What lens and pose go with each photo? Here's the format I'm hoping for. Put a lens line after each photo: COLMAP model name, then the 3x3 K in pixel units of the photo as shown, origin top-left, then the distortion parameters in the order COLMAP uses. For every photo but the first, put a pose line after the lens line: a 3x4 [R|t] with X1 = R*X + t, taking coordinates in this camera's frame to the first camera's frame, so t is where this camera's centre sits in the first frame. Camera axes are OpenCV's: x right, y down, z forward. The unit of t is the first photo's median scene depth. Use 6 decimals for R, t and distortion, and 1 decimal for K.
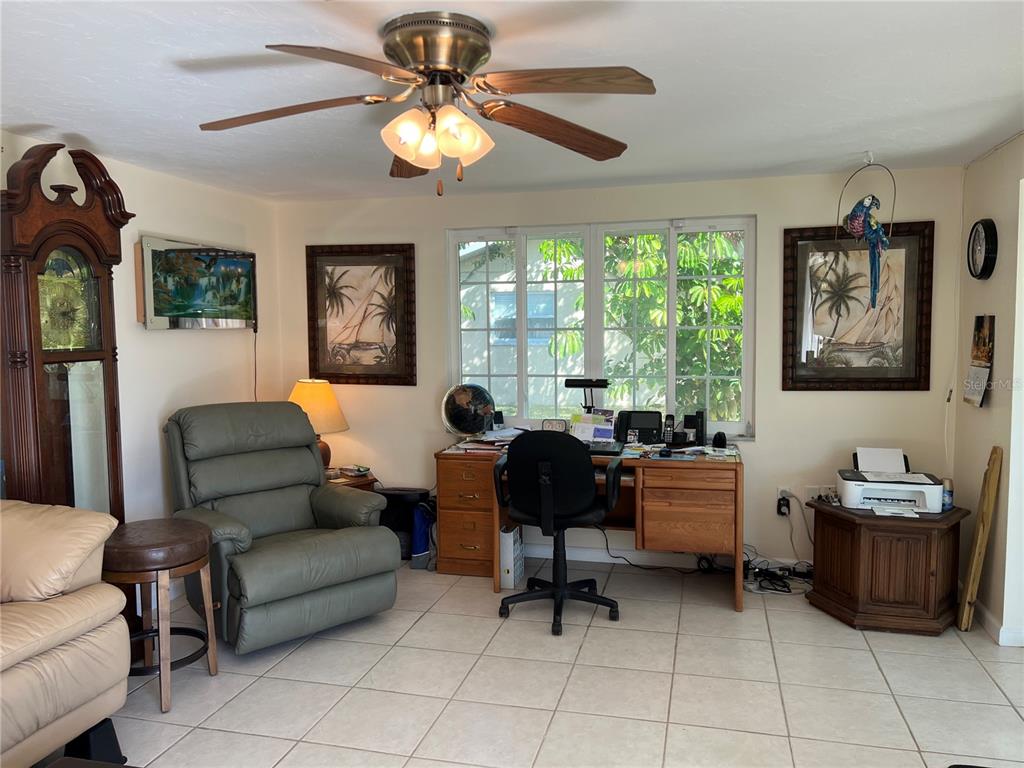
lens RADIAL K [[765.1, 0, 509.3], [0, 765.1, 385.8], [0, 0, 1]] dist [0.063888, -0.075183]
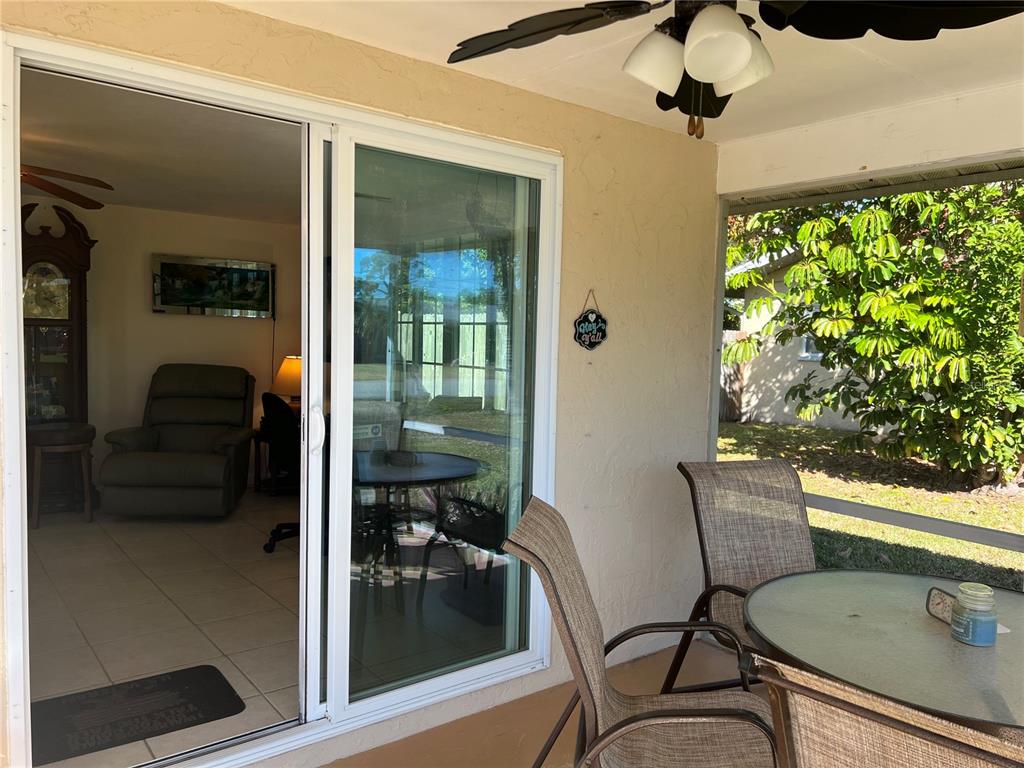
lens RADIAL K [[765.1, 0, 515.2], [0, 765.1, 393.1], [0, 0, 1]] dist [0.063888, -0.075183]
pose [[0.789386, 0.075342, -0.609256, 0.975790], [-0.083539, 0.996392, 0.014977, 0.004227], [0.608186, 0.039074, 0.792832, 0.184003]]
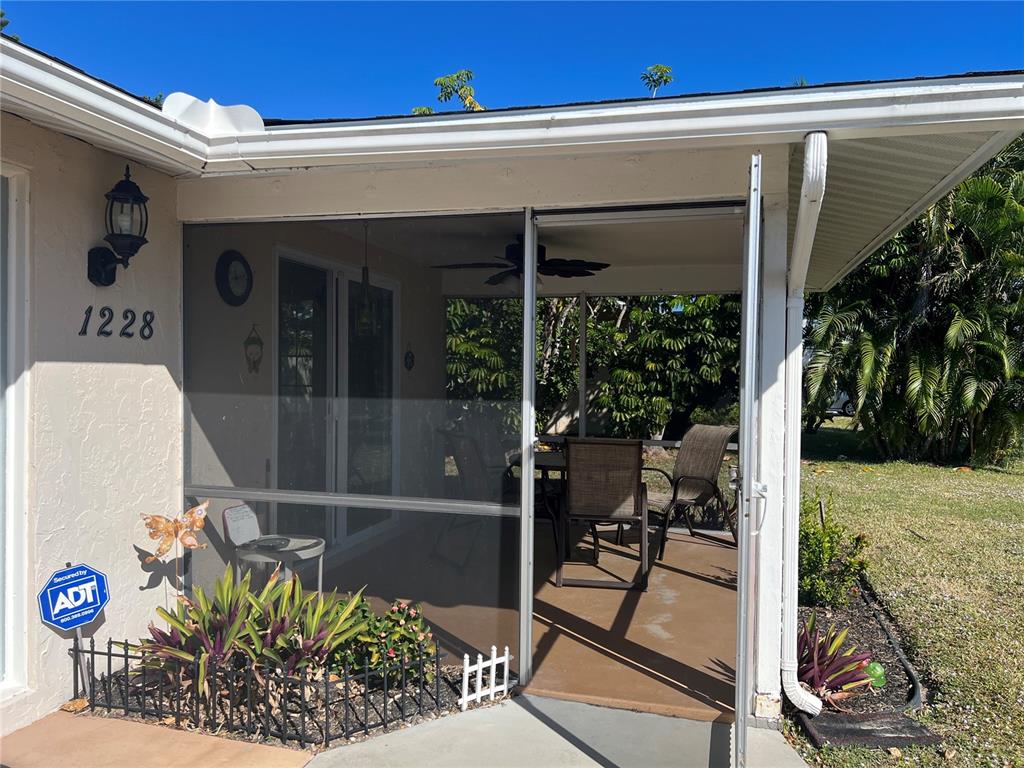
lens RADIAL K [[765.1, 0, 508.2], [0, 765.1, 384.9], [0, 0, 1]] dist [0.063888, -0.075183]
pose [[0.999360, 0.023352, -0.027088, 0.815204], [-0.025025, 0.997689, -0.063176, 0.094642], [0.025550, 0.063814, 0.997635, -0.760948]]
